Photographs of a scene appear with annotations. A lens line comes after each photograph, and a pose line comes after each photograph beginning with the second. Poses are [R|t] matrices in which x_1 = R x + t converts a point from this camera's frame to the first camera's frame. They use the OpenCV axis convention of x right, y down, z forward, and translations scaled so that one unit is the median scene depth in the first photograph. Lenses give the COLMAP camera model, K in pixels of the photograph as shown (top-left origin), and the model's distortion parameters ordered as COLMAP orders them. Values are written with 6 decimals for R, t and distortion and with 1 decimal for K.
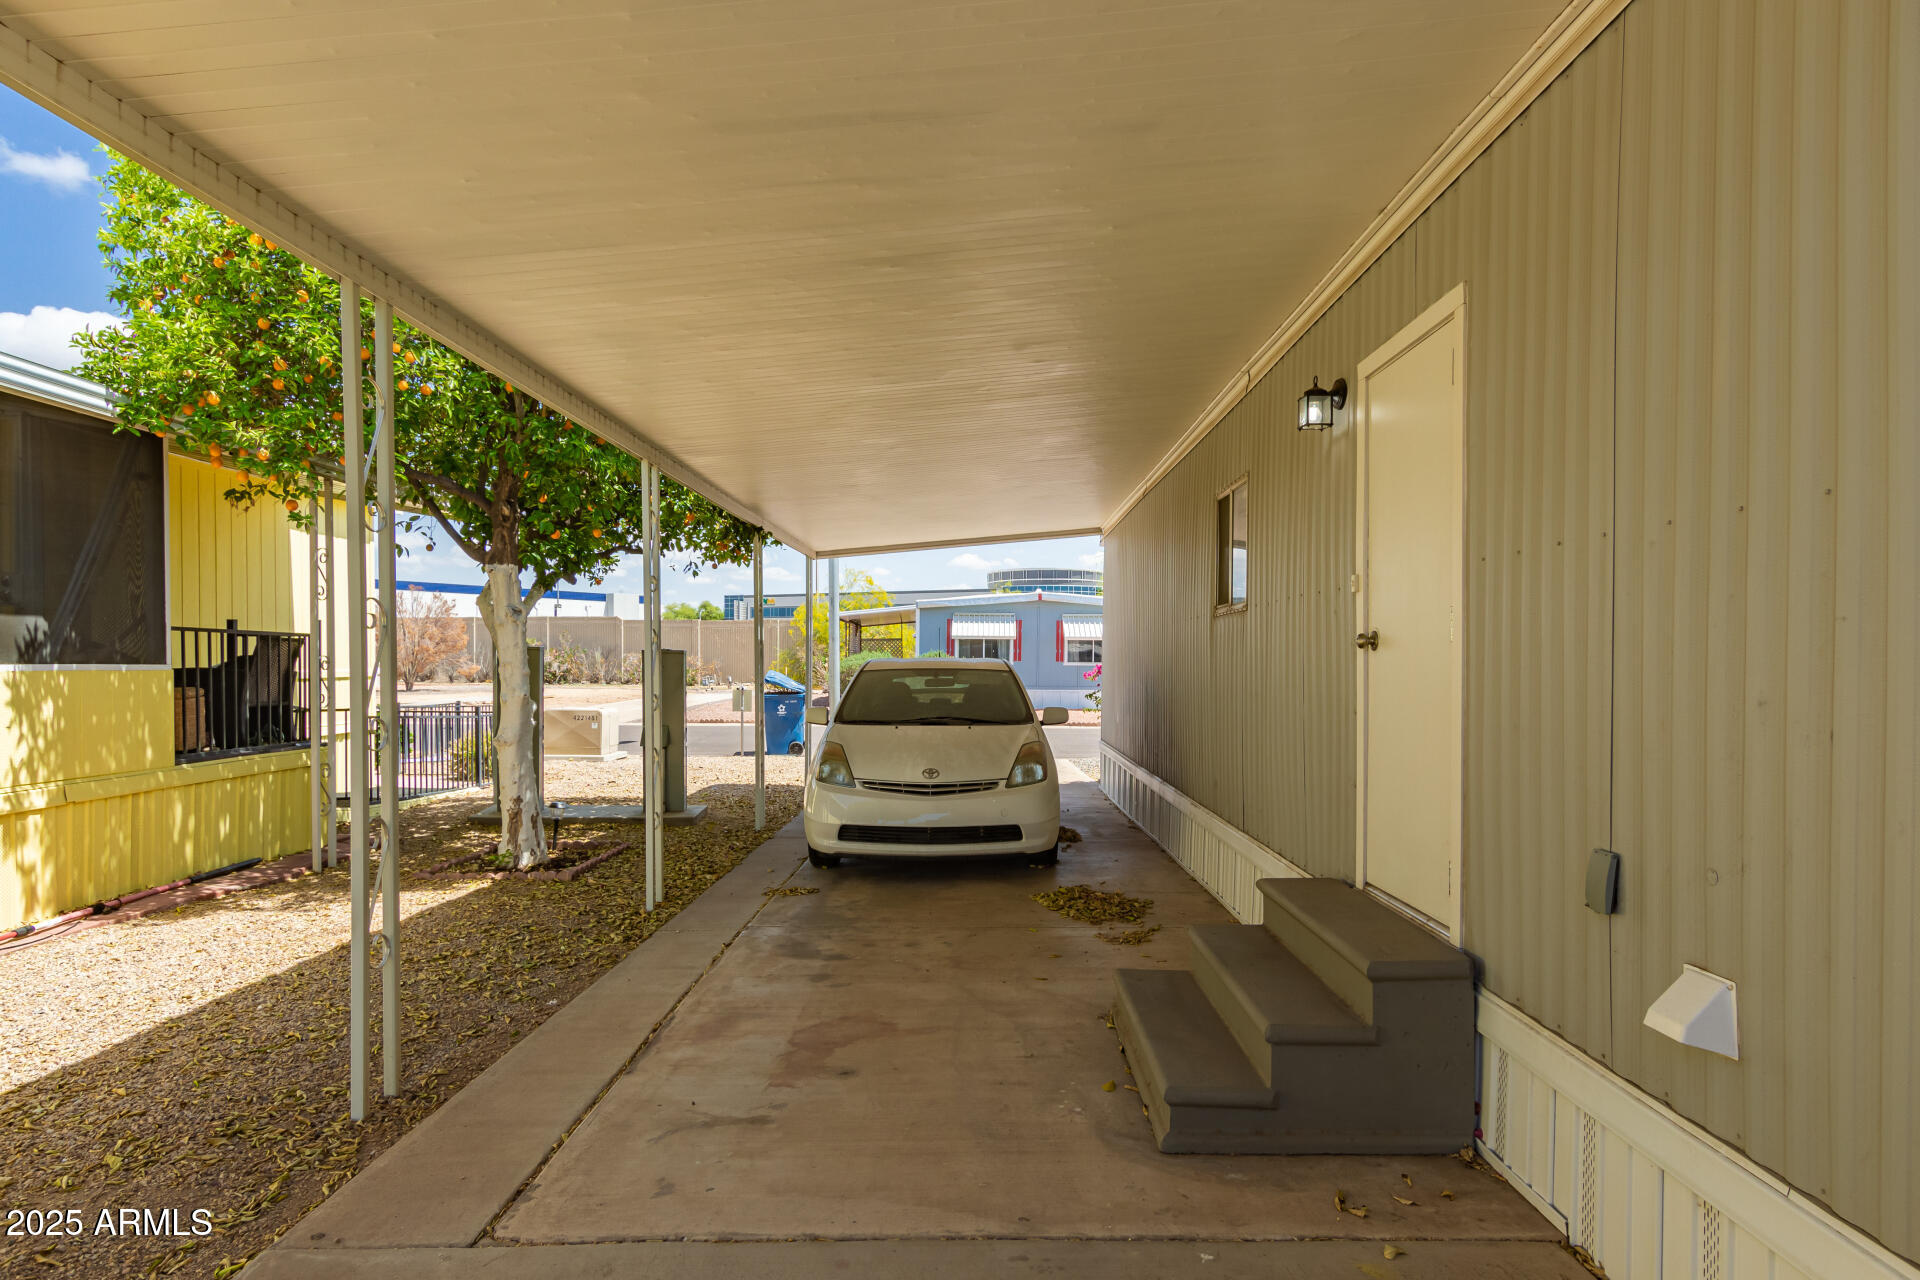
lens RADIAL K [[1035.1, 0, 983.1], [0, 1035.1, 672.5], [0, 0, 1]] dist [0.004433, 0.000867]
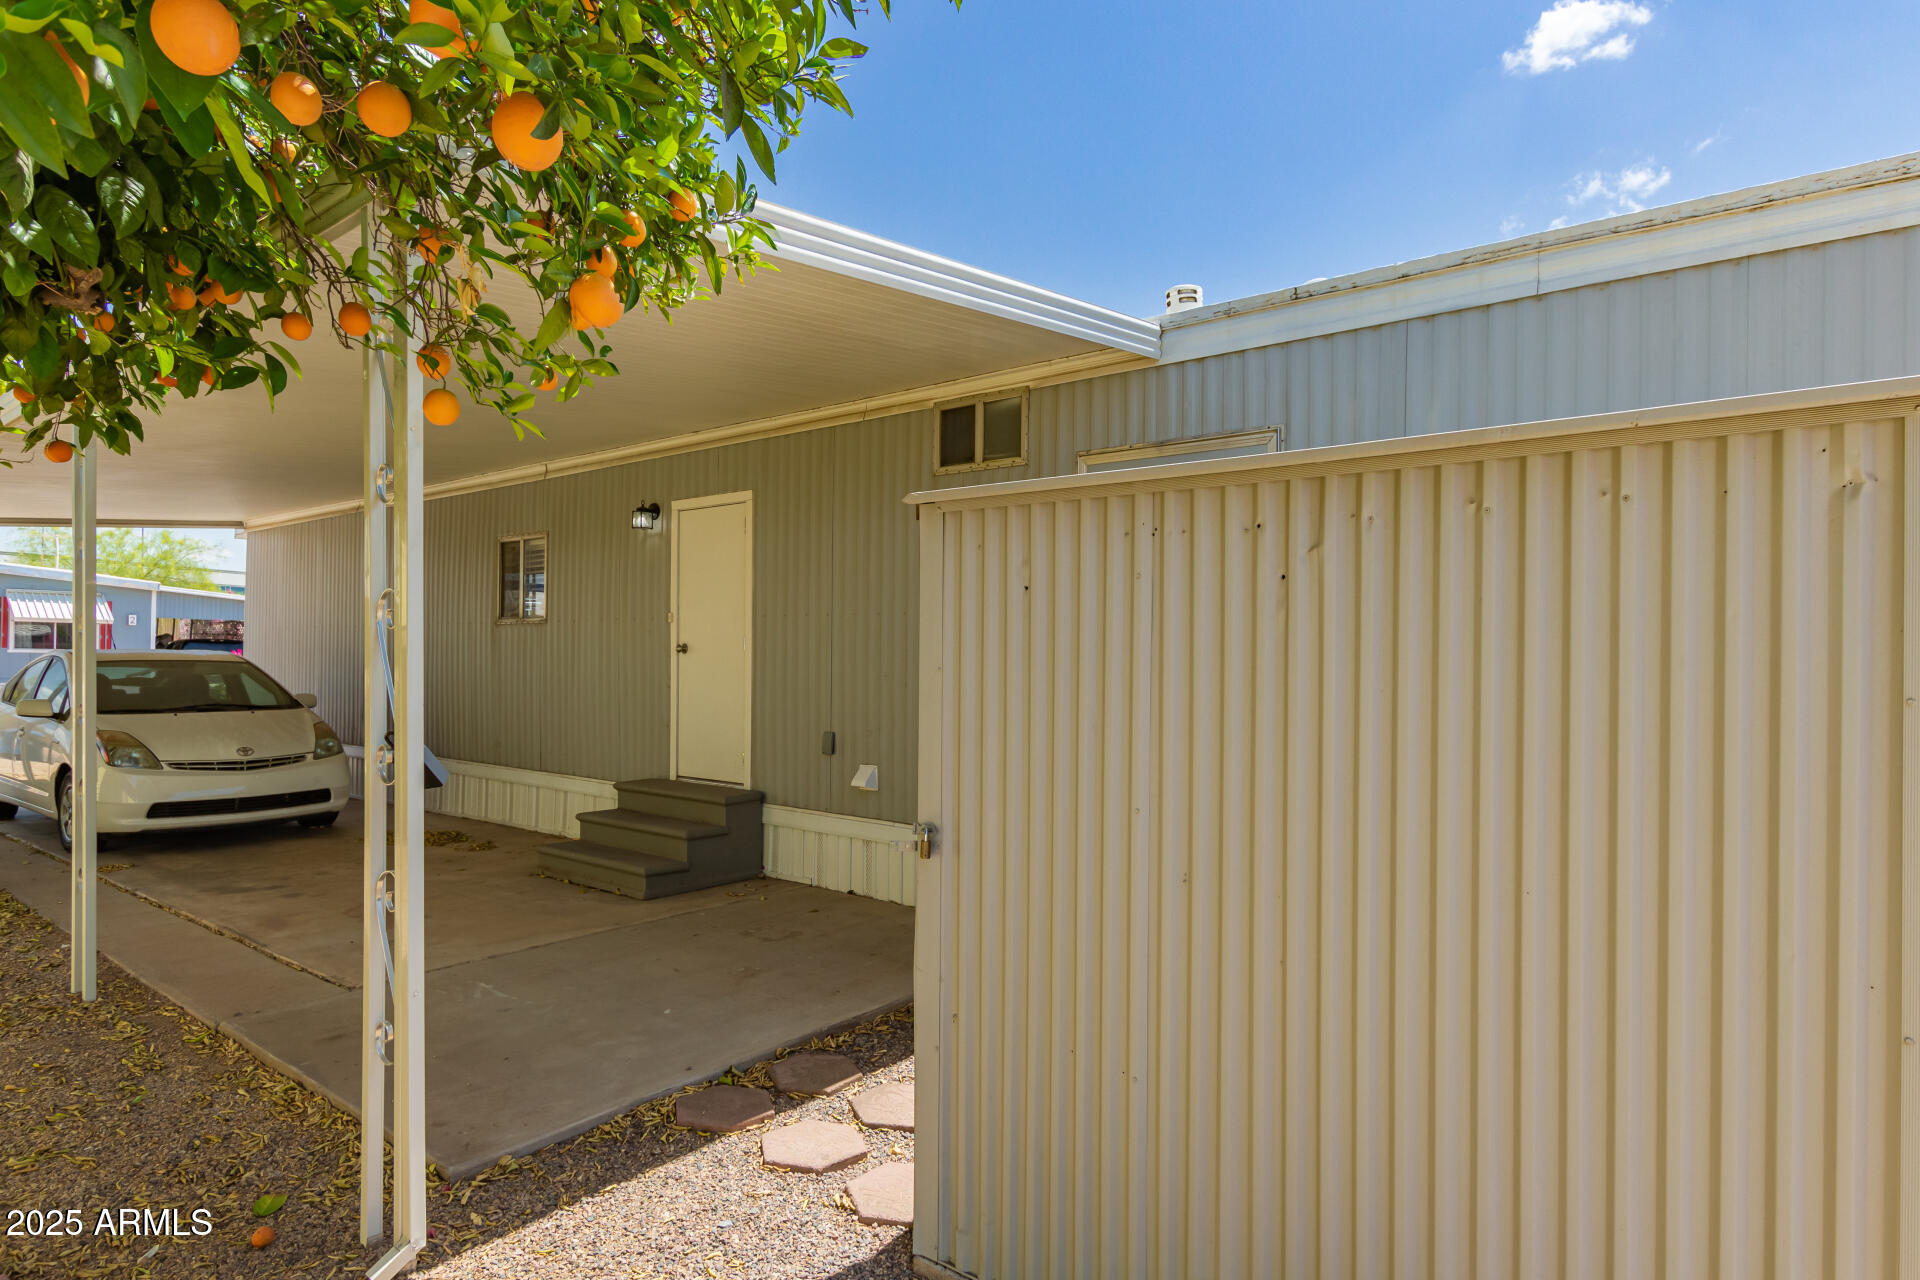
lens RADIAL K [[1035.1, 0, 958.7], [0, 1035.1, 649.7], [0, 0, 1]] dist [0.004433, 0.000867]
pose [[0.605708, 0.013647, 0.795570, -0.645780], [-0.004459, 0.999895, -0.013757, -0.004146], [-0.795675, 0.004786, 0.605705, -0.436423]]
